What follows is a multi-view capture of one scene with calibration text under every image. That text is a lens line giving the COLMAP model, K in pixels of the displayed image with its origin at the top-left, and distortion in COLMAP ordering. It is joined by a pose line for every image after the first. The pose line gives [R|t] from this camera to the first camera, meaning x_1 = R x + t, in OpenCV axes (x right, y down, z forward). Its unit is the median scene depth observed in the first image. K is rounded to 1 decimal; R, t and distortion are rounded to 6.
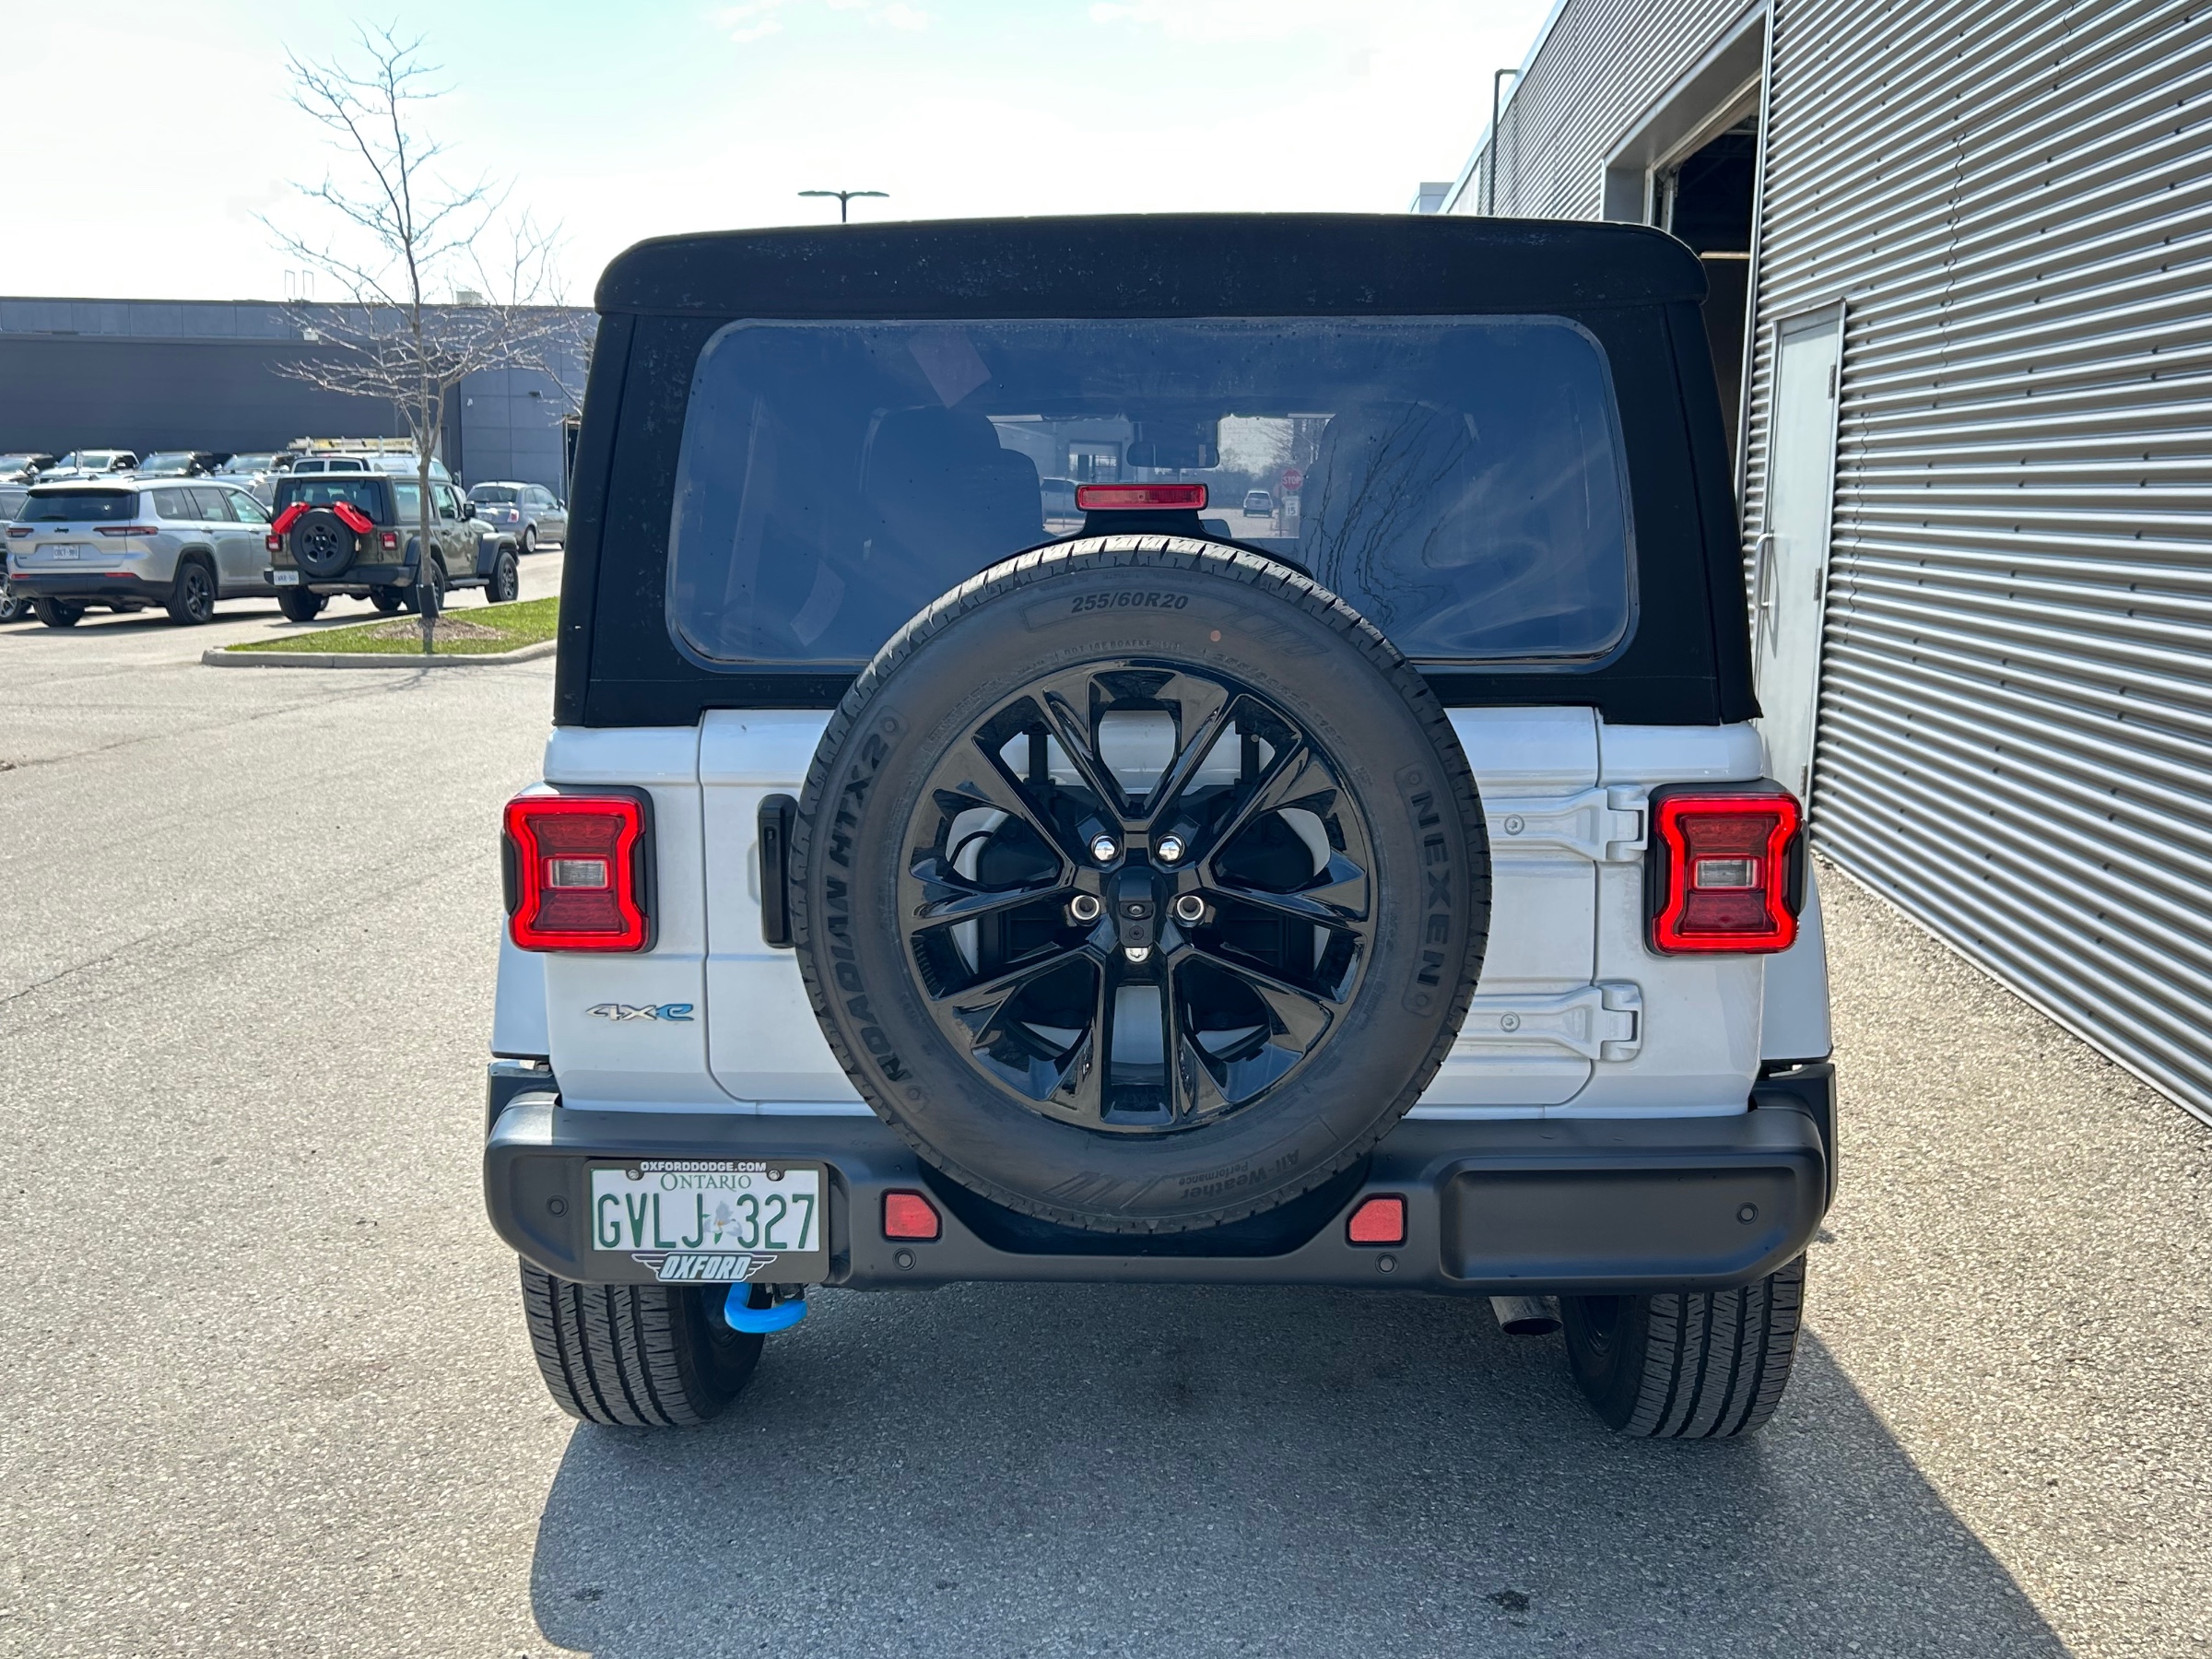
lens RADIAL K [[2093.2, 0, 1106.0], [0, 2093.2, 829.5], [0, 0, 1]] dist [0.091408, -0.012783]
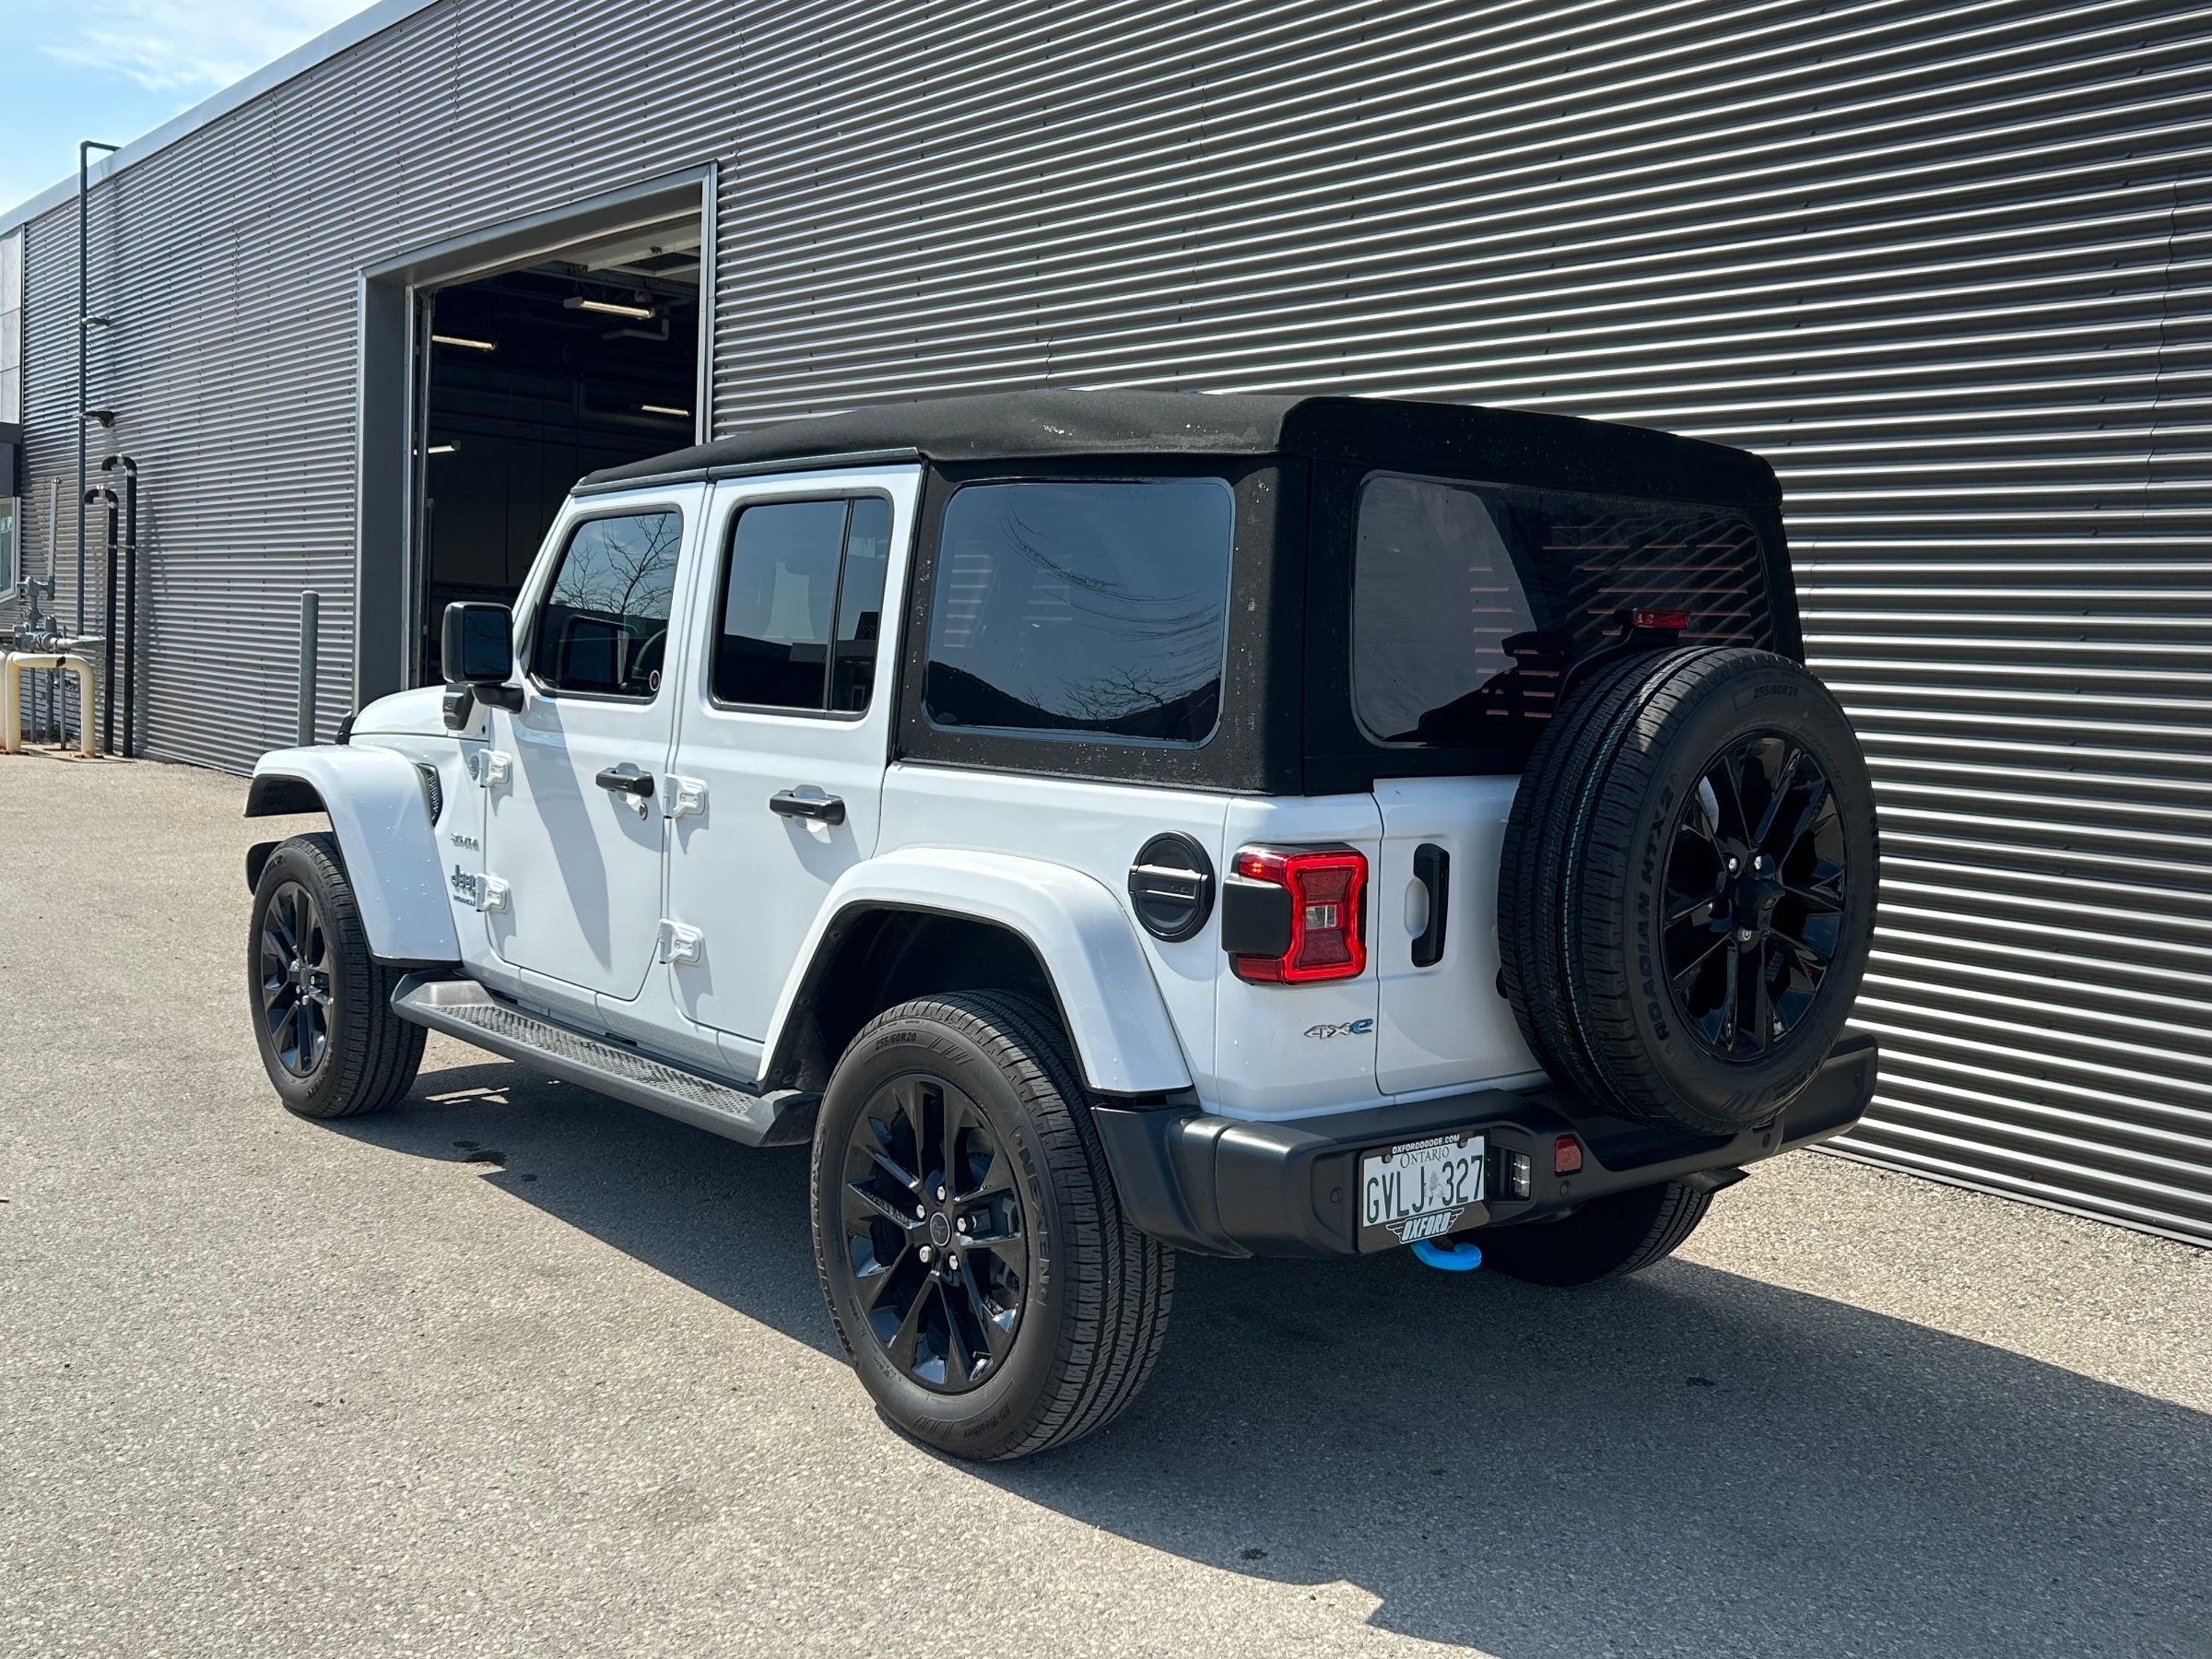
lens RADIAL K [[2093.2, 0, 1106.0], [0, 2093.2, 829.5], [0, 0, 1]] dist [0.091408, -0.012783]
pose [[0.723341, -0.033701, 0.689668, -1.173378], [0.070816, 0.997162, -0.025547, -0.006775], [-0.686850, 0.067319, 0.723675, 0.218059]]
